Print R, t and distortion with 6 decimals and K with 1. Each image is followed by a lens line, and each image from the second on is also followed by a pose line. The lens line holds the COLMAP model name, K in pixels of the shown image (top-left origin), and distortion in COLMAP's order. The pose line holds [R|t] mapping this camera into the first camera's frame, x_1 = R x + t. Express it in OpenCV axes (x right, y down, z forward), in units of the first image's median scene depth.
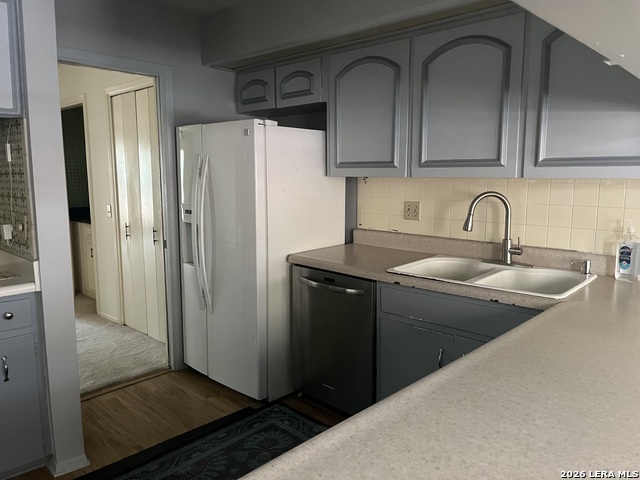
lens RADIAL K [[487.5, 0, 323.4], [0, 487.5, 238.4], [0, 0, 1]] dist [0.011207, -0.017926]
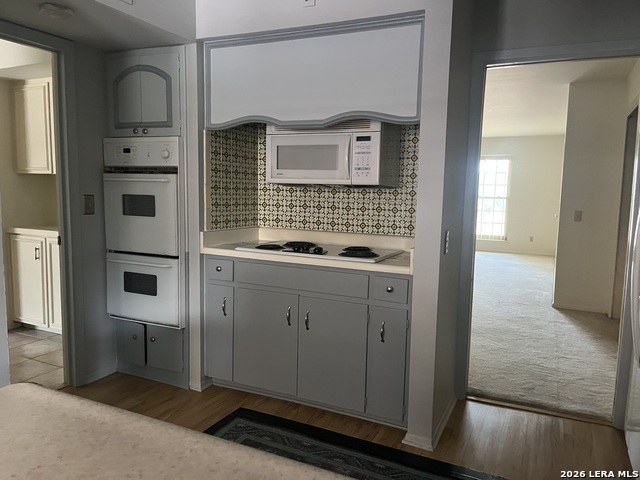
lens RADIAL K [[487.5, 0, 323.0], [0, 487.5, 241.8], [0, 0, 1]] dist [0.011207, -0.017926]
pose [[0.325802, 0.124025, -0.937268, 0.254883], [-0.153381, 0.985159, 0.077045, -0.015375], [0.932913, 0.118658, 0.339990, 0.261876]]
